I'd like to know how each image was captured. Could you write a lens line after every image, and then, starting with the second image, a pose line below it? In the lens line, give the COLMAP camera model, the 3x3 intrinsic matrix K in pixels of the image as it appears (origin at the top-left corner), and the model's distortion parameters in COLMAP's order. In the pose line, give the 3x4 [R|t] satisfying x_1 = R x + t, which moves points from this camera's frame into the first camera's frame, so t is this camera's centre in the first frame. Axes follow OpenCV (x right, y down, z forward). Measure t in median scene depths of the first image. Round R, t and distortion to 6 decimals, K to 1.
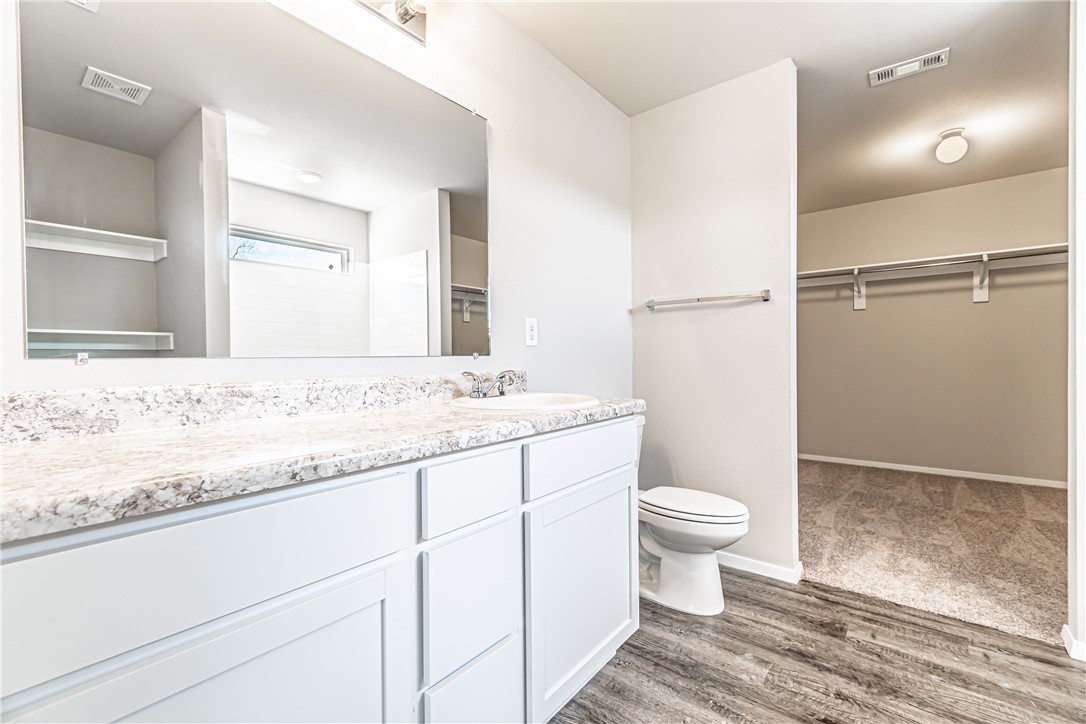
lens RADIAL K [[463.7, 0, 537.9], [0, 463.7, 365.7], [0, 0, 1]] dist [-0.008367, 0.001813]
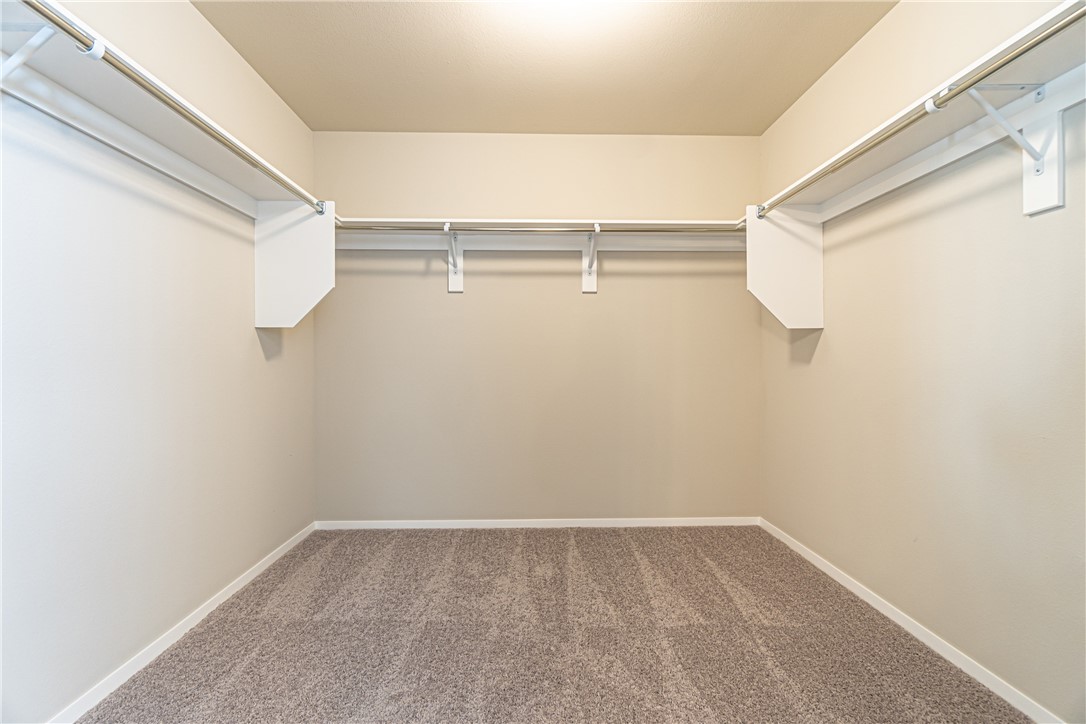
lens RADIAL K [[463.7, 0, 549.1], [0, 463.7, 361.1], [0, 0, 1]] dist [-0.008367, 0.001813]
pose [[0.742666, 0.012919, 0.669537, 0.615838], [0.000084, 0.999812, -0.019385, -0.016756], [-0.669662, 0.014453, 0.742525, 0.732470]]
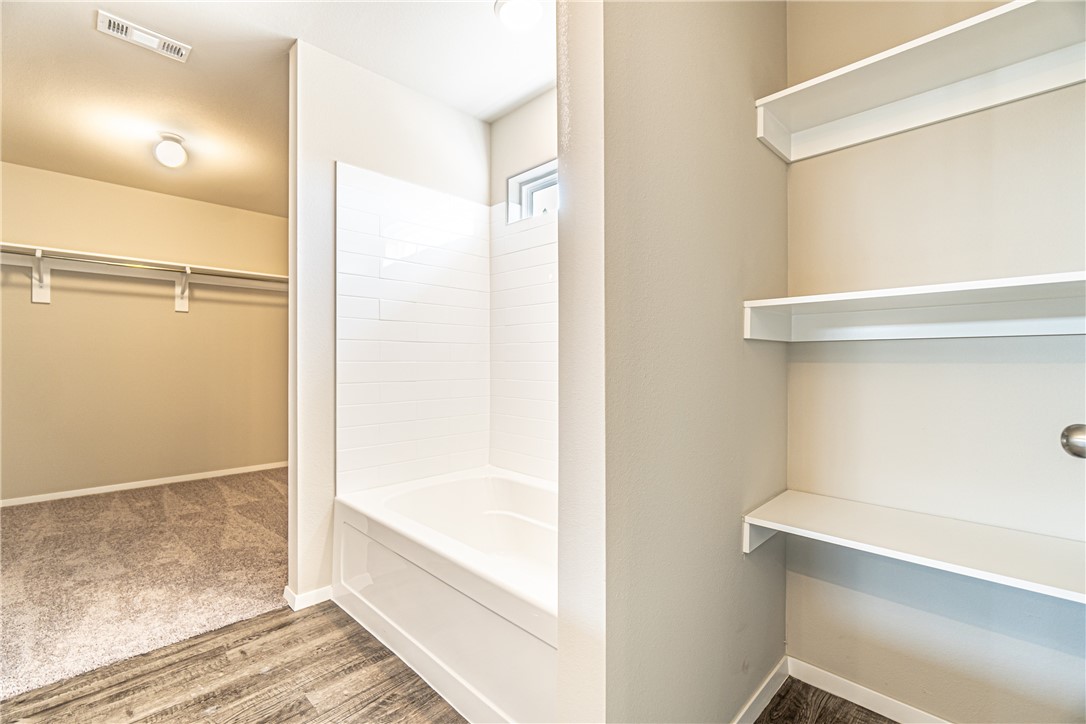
lens RADIAL K [[463.7, 0, 538.5], [0, 463.7, 361.9], [0, 0, 1]] dist [-0.008367, 0.001813]
pose [[0.096204, 0.011483, 0.995295, -0.001635], [0.012612, 0.999839, -0.012754, -0.000849], [-0.995282, 0.013780, 0.096044, 0.146328]]
